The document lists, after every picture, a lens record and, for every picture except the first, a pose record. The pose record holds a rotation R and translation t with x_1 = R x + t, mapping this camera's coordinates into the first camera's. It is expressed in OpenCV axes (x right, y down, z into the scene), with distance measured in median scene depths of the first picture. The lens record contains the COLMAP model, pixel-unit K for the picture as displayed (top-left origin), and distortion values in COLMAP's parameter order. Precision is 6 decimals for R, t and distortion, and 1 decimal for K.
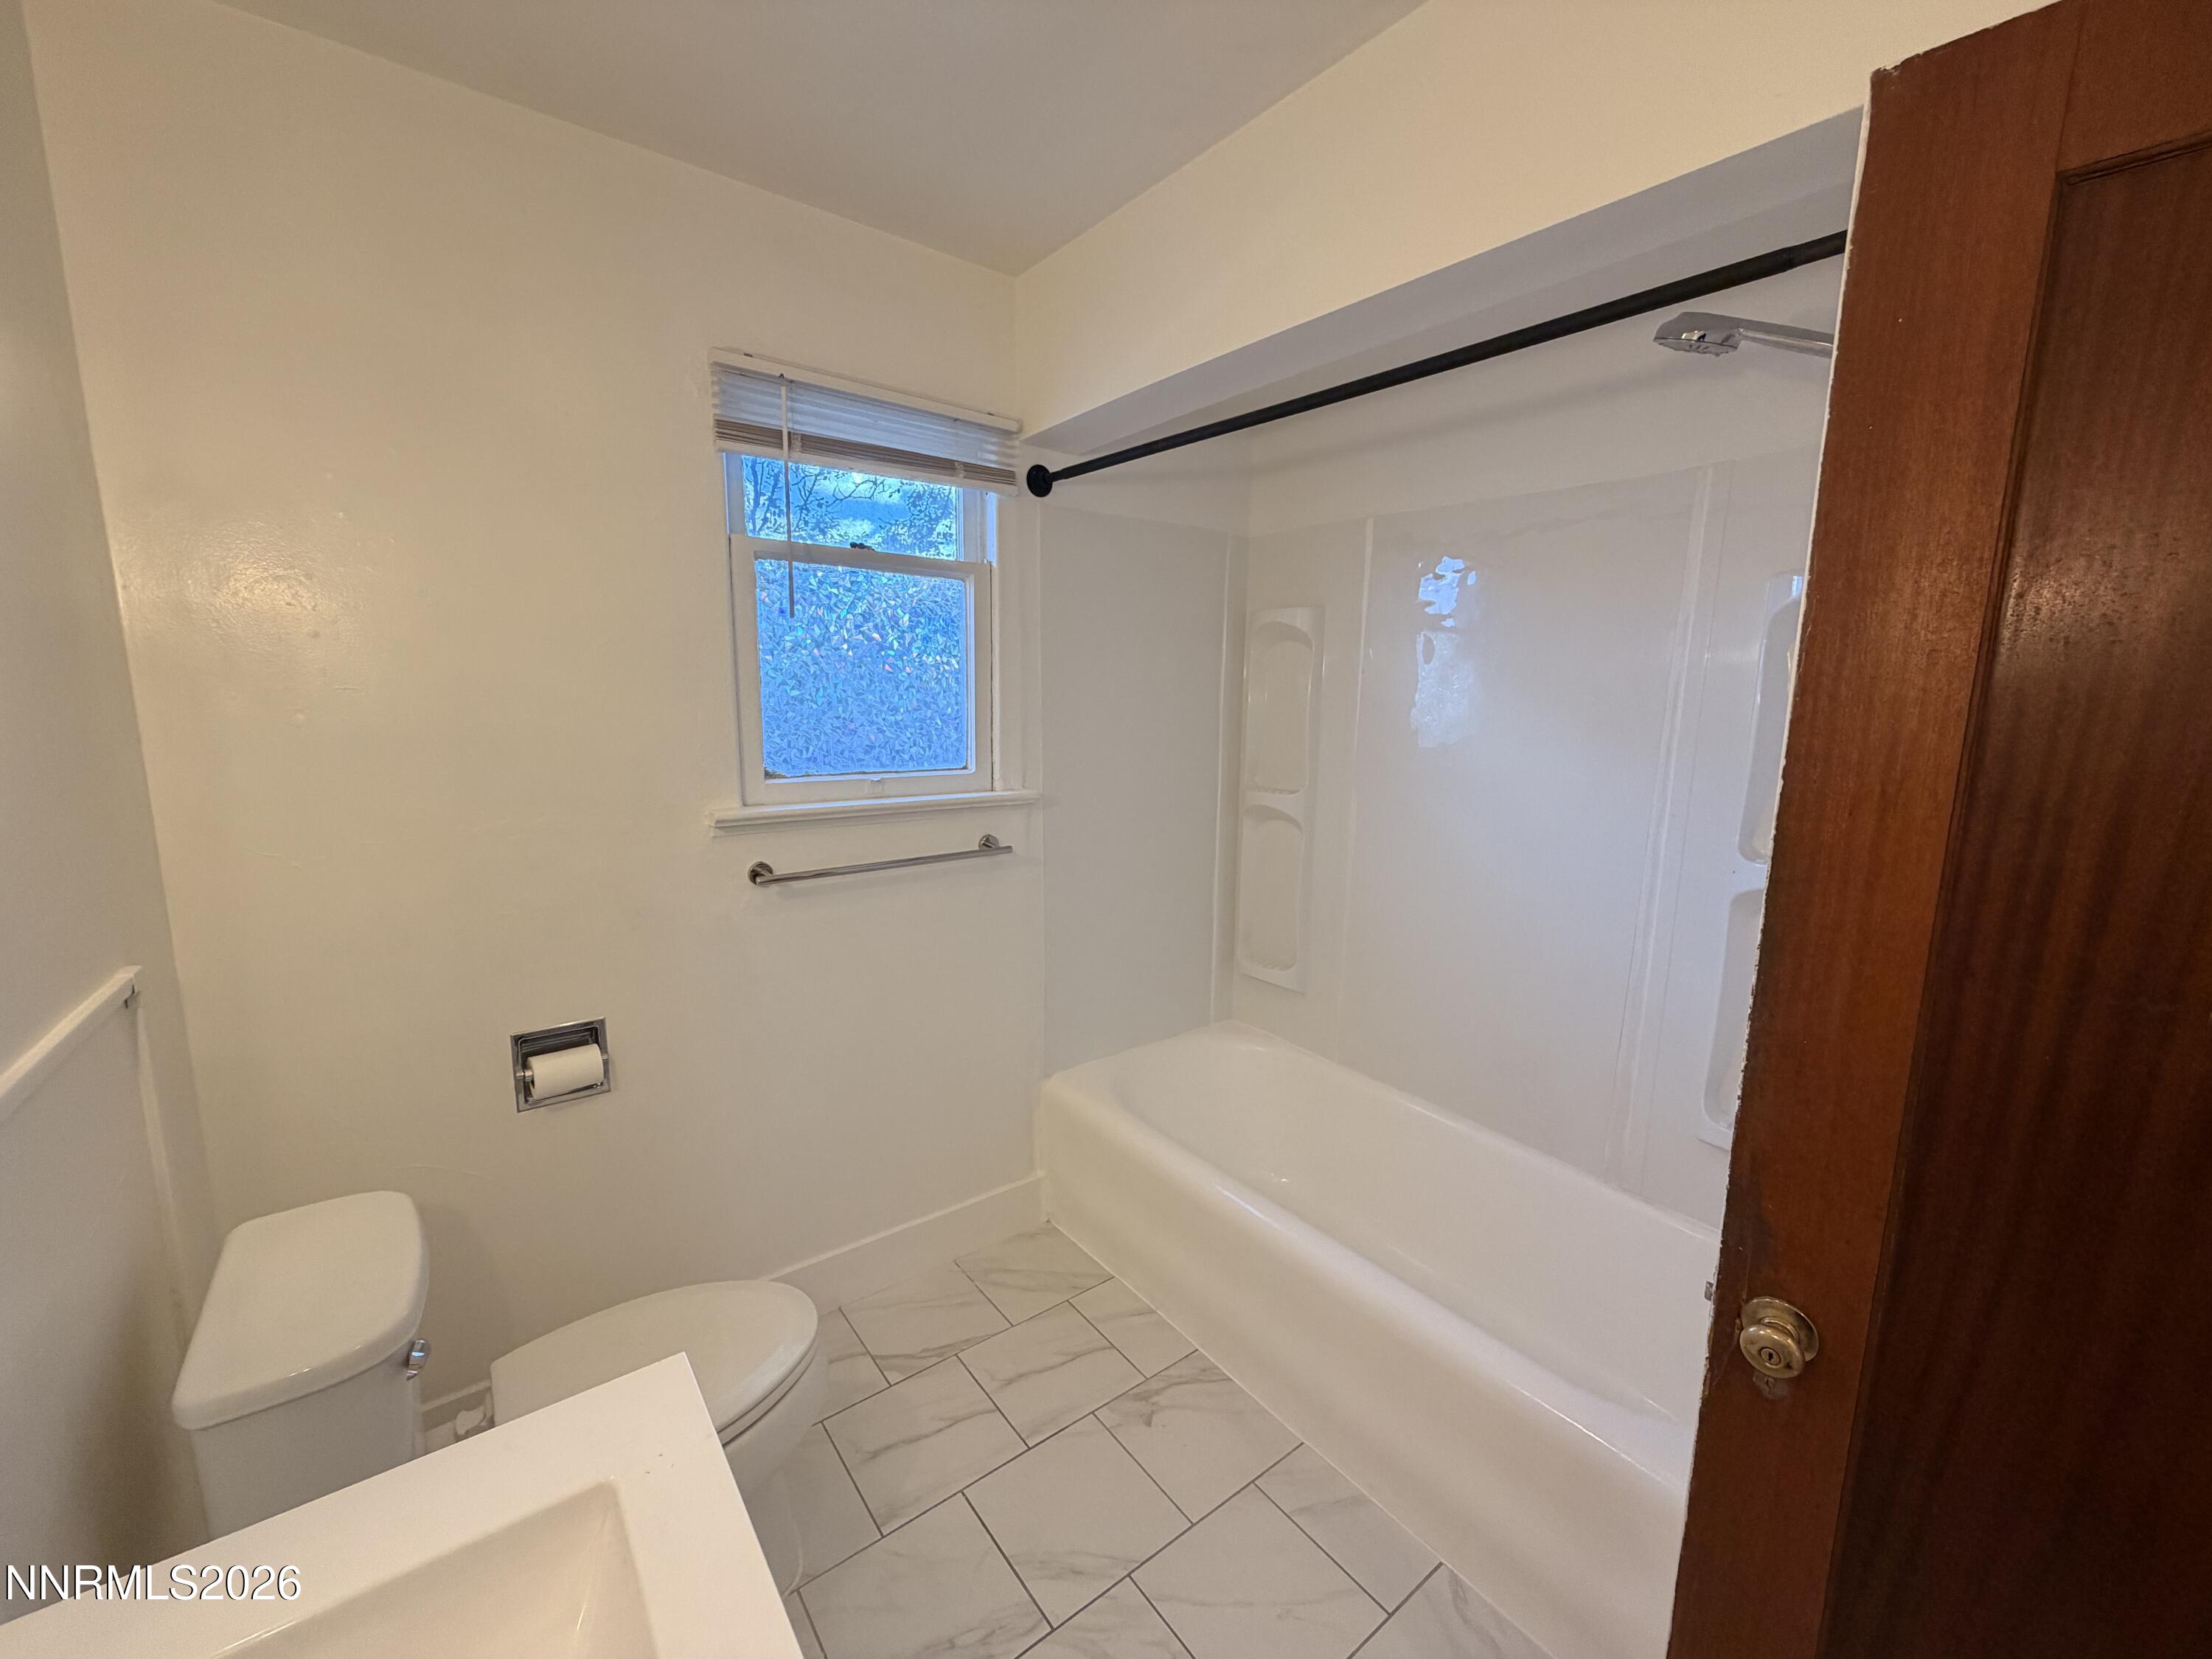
lens RADIAL K [[879.7, 0, 1099.9], [0, 879.7, 831.8], [0, 0, 1]] dist [-0.002407, -0.000320]
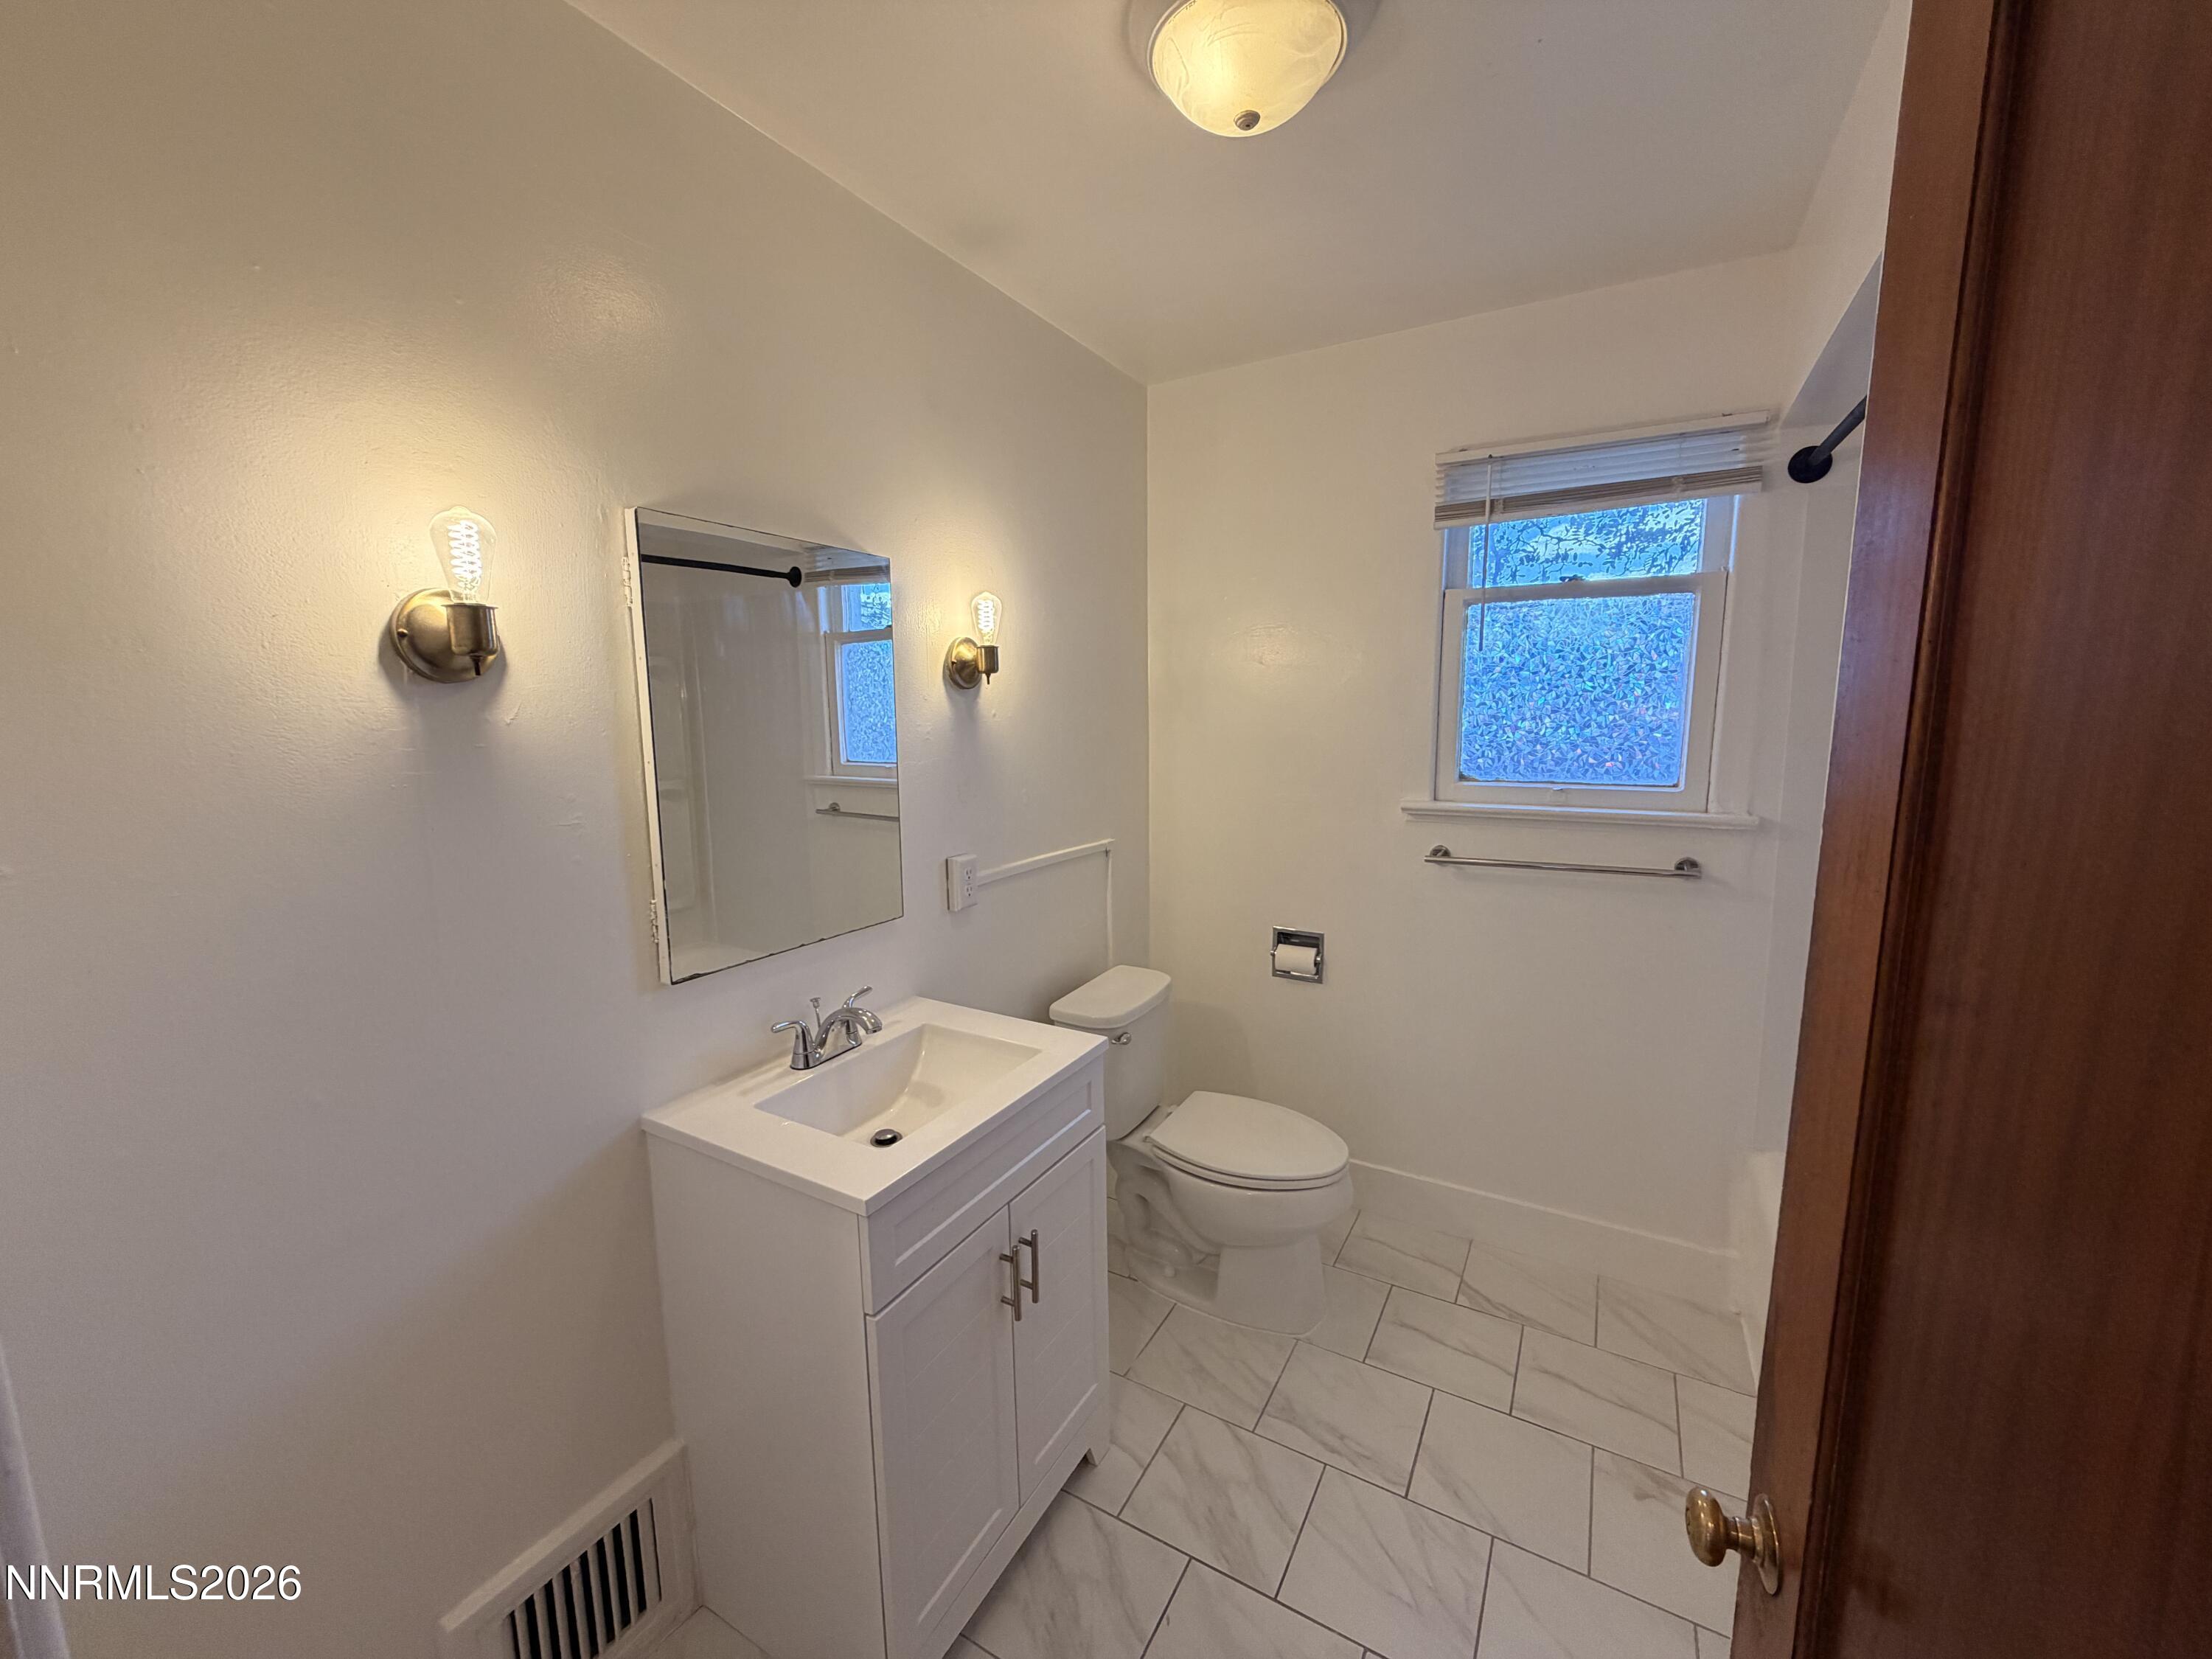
lens RADIAL K [[879.7, 0, 1099.9], [0, 879.7, 831.8], [0, 0, 1]] dist [-0.002407, -0.000320]
pose [[0.383202, 0.116878, -0.916240, 0.572565], [-0.128437, 0.989068, 0.072452, -0.013265], [0.914691, 0.089915, 0.394024, 0.051121]]
